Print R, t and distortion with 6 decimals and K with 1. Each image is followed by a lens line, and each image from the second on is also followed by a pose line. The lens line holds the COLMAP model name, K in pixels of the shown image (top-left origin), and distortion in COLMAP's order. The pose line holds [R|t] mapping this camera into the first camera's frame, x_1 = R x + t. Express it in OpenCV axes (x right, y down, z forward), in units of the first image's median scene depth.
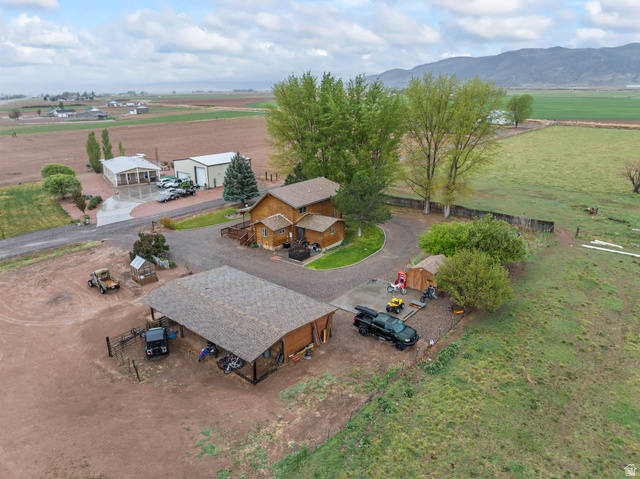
lens RADIAL K [[450.2, 0, 320.0], [0, 450.2, 239.5], [0, 0, 1]] dist [-0.039123, 0.001713]
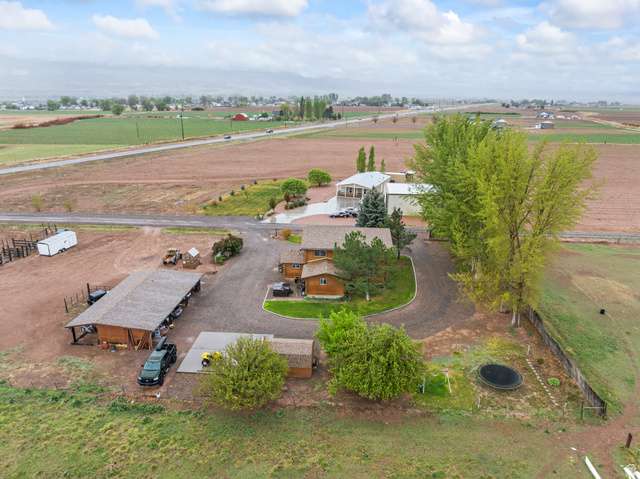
lens RADIAL K [[450.2, 0, 320.0], [0, 450.2, 239.5], [0, 0, 1]] dist [-0.039123, 0.001713]
pose [[0.578288, 0.262146, -0.772569, 0.741771], [-0.272638, 0.954623, 0.119844, -0.218356], [0.768929, 0.141328, 0.623518, 0.367415]]
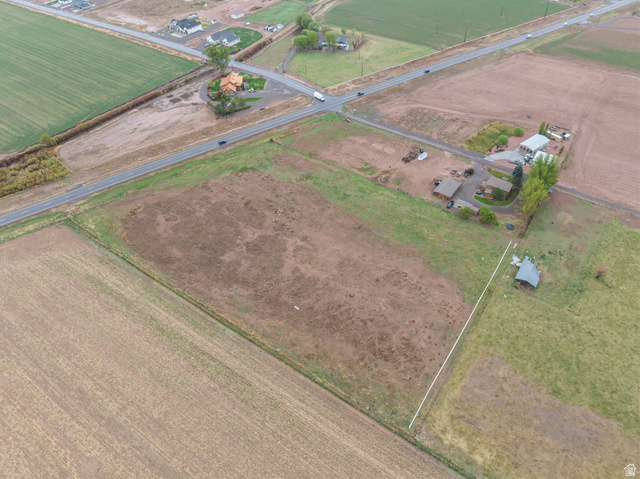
lens RADIAL K [[450.2, 0, 320.0], [0, 450.2, 239.5], [0, 0, 1]] dist [-0.039123, 0.001713]
pose [[0.082621, 0.702050, -0.707319, 3.043031], [-0.303945, 0.693682, 0.653011, -1.912922], [0.949100, 0.161034, 0.270697, -1.490324]]
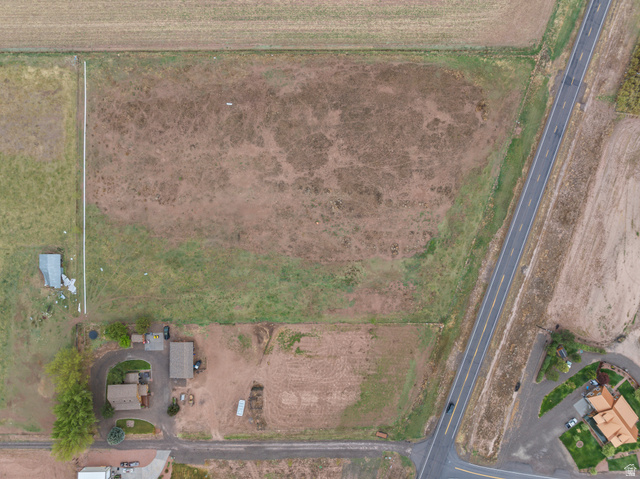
lens RADIAL K [[450.2, 0, 320.0], [0, 450.2, 239.5], [0, 0, 1]] dist [-0.039123, 0.001713]
pose [[-0.645538, -0.763633, 0.012051, -0.145655], [0.236749, -0.185084, 0.953779, -2.568234], [-0.726106, 0.618554, 0.300268, -1.548684]]
